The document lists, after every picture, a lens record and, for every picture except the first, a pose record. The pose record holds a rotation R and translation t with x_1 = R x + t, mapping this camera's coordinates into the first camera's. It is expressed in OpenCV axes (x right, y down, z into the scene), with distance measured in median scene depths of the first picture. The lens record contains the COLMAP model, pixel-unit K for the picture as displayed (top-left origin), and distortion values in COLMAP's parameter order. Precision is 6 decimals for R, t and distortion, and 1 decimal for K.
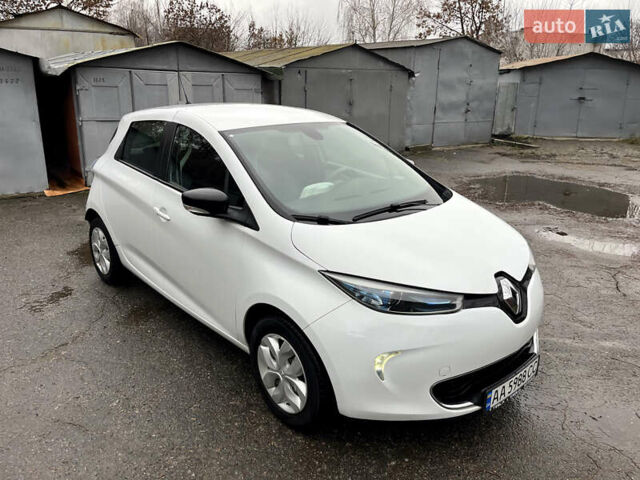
lens RADIAL K [[523.3, 0, 317.6], [0, 523.3, 225.7], [0, 0, 1]] dist [0.064918, -0.069566]
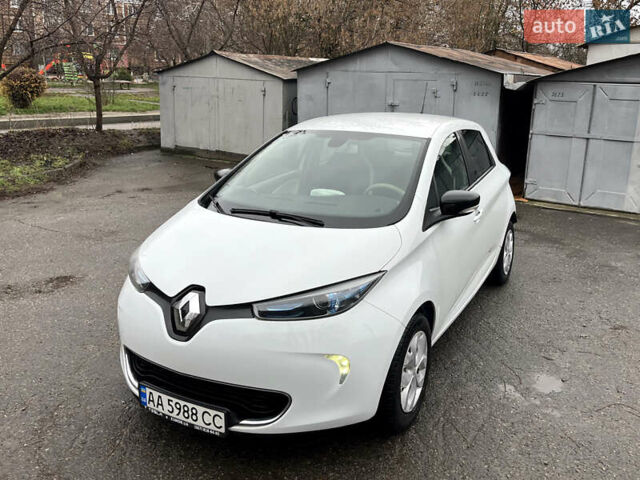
lens RADIAL K [[556.8, 0, 319.8], [0, 556.8, 210.8], [0, 0, 1]] dist [0.055081, -0.006090]
pose [[0.335525, 0.204121, -0.919651, 0.414026], [-0.271786, 0.955705, 0.112965, -0.066508], [0.901973, 0.212045, 0.376140, 0.253111]]
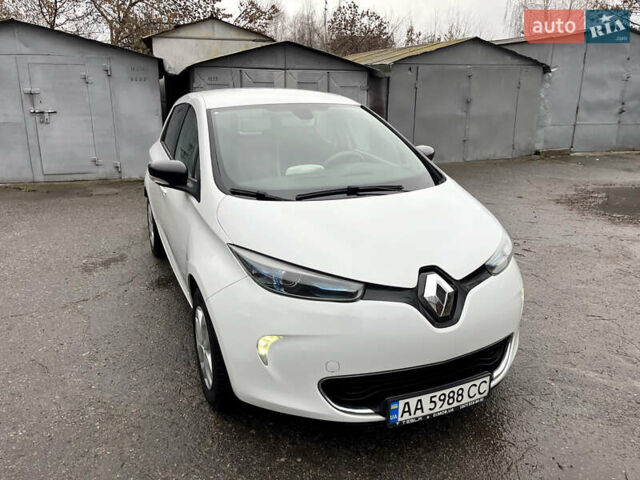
lens RADIAL K [[518.3, 0, 303.5], [0, 518.3, 224.0], [0, 0, 1]] dist [0.041857, -0.015787]
pose [[0.942518, 0.076260, -0.325336, 0.134068], [-0.081111, 0.996704, -0.001353, 0.012095], [0.324160, 0.027664, 0.945598, 0.043555]]
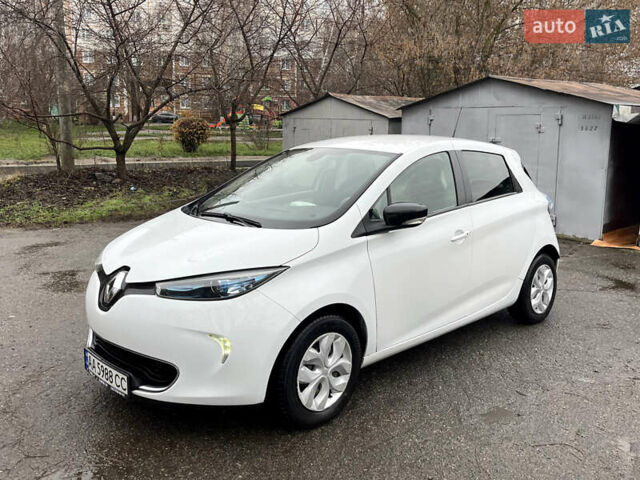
lens RADIAL K [[565.5, 0, 306.8], [0, 565.5, 227.8], [0, 0, 1]] dist [0.058471, -0.006257]
pose [[0.029581, 0.159204, -0.986802, 0.475045], [-0.287128, 0.946980, 0.144172, -0.082848], [0.957435, 0.279074, 0.073725, 0.396721]]
